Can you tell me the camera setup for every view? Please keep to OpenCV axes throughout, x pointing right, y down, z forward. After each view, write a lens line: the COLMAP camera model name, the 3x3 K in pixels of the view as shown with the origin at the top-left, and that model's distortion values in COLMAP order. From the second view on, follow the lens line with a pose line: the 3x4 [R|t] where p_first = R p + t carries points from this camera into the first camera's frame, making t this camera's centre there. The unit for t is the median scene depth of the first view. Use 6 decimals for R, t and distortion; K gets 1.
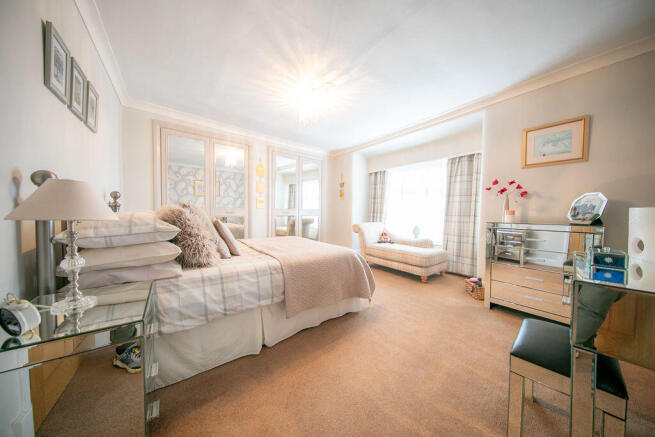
lens RADIAL K [[215.9, 0, 328.7], [0, 215.9, 216.8], [0, 0, 1]] dist [-0.000077, -0.000022]
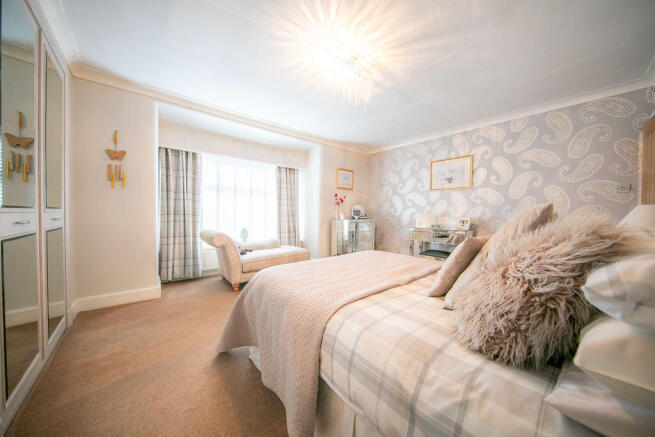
lens RADIAL K [[215.9, 0, 328.7], [0, 215.9, 216.8], [0, 0, 1]] dist [-0.000077, -0.000022]
pose [[-0.094913, -0.034005, 0.994905, -0.611082], [0.015986, 0.999235, 0.035678, -0.039059], [-0.995357, 0.019291, -0.094296, 0.848360]]
